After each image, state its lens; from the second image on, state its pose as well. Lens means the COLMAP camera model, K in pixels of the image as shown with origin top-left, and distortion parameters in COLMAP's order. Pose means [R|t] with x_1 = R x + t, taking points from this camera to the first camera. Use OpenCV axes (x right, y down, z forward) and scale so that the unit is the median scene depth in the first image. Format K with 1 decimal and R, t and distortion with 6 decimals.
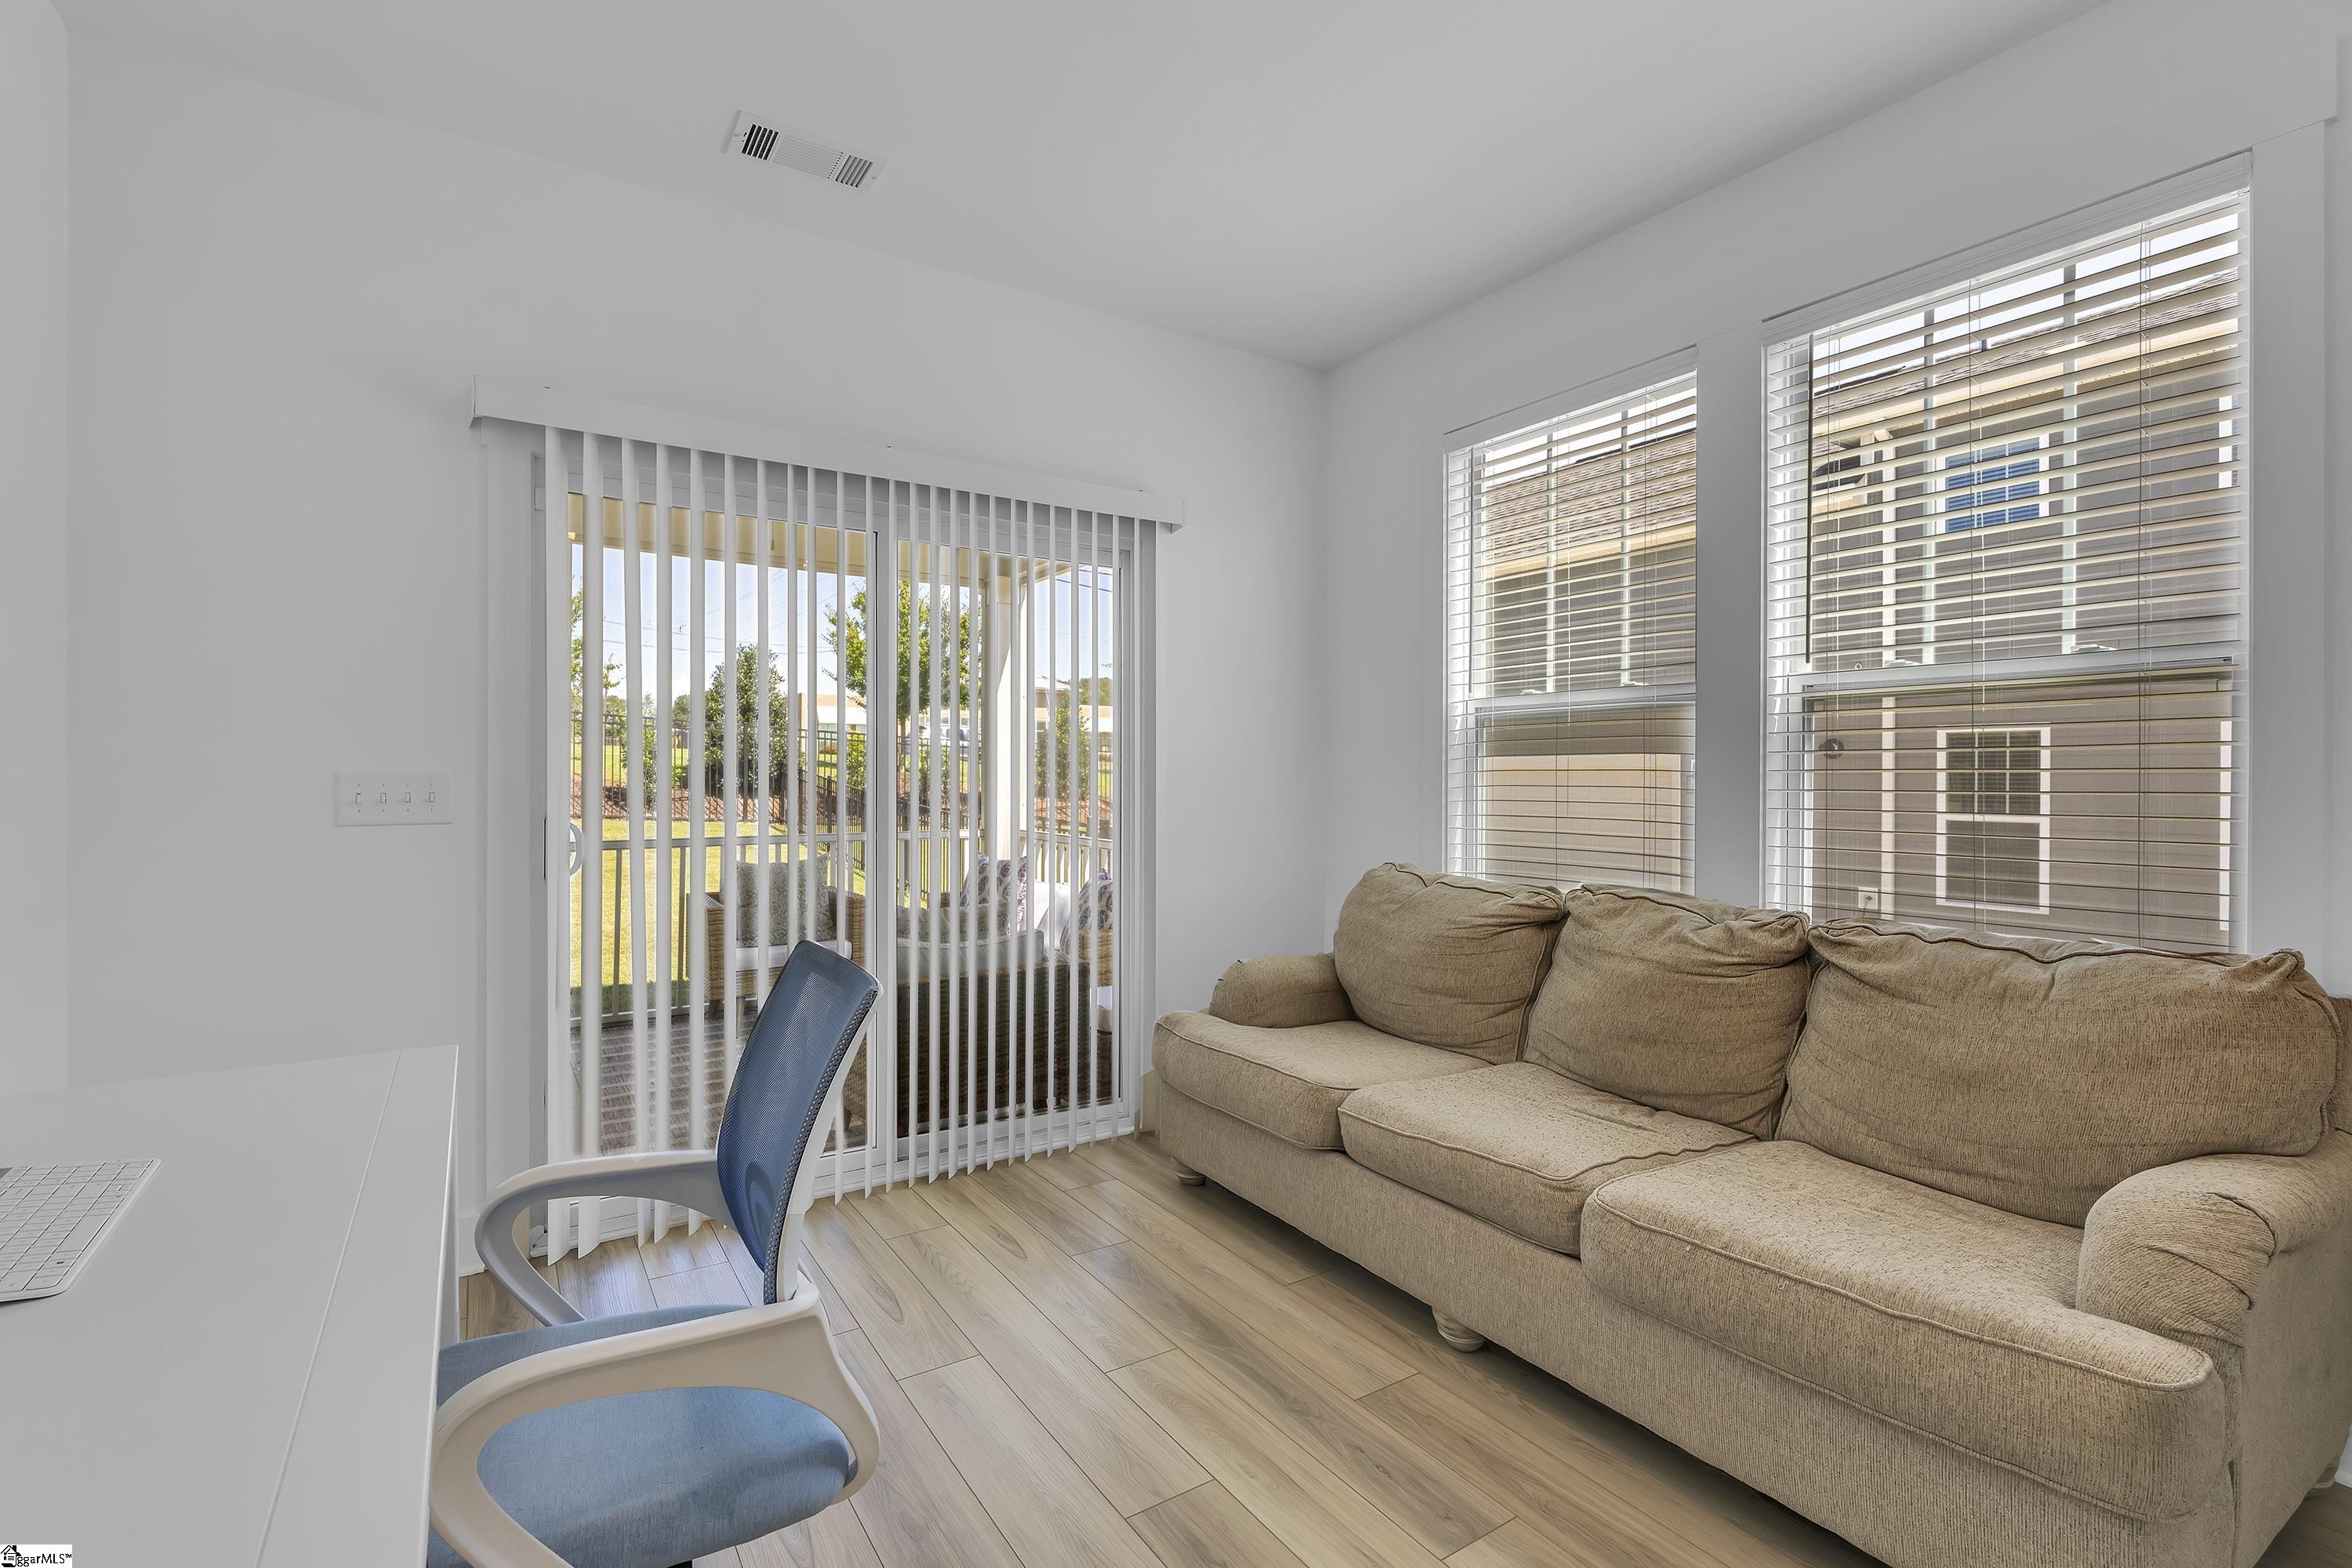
lens RADIAL K [[1058.3, 0, 1163.1], [0, 1058.3, 785.0], [0, 0, 1]] dist [-0.000274, 0.000033]
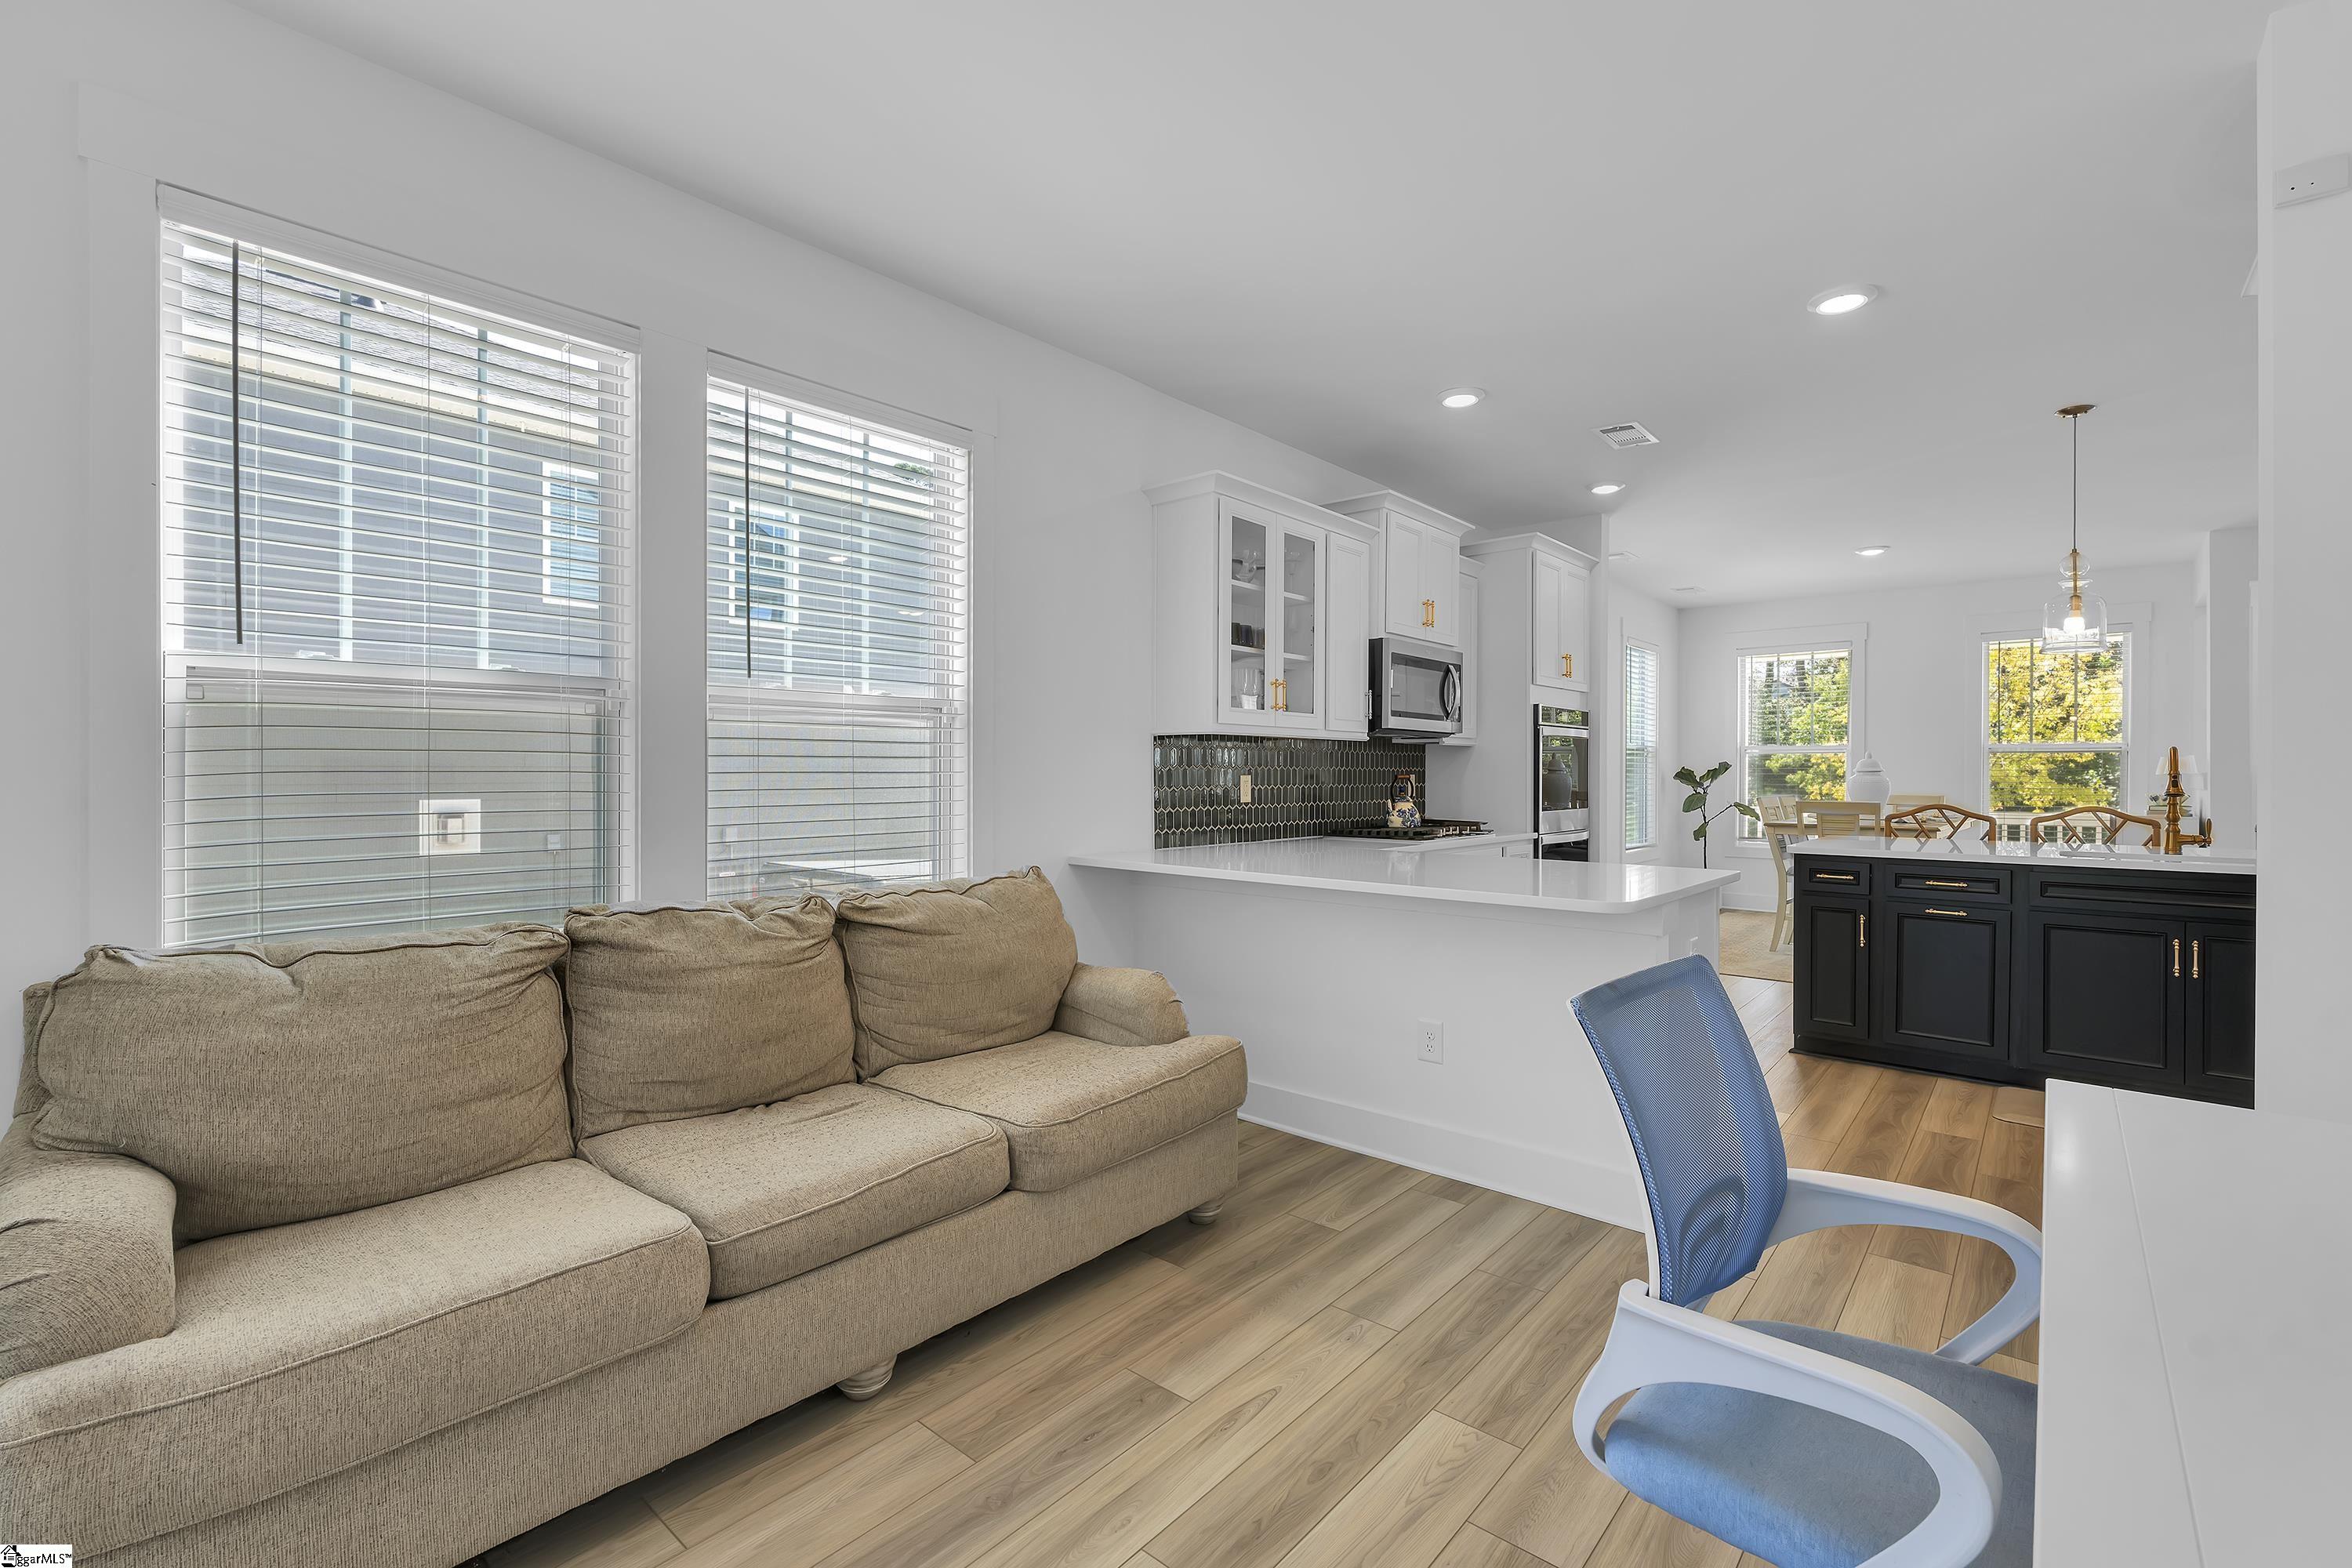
lens RADIAL K [[1058.3, 0, 1161.8], [0, 1058.3, 772.5], [0, 0, 1]] dist [-0.000274, 0.000033]
pose [[-0.282698, -0.009189, 0.959165, -0.698861], [0.001197, 0.999950, 0.009932, -0.028620], [-0.959208, 0.003956, -0.282673, 1.033400]]
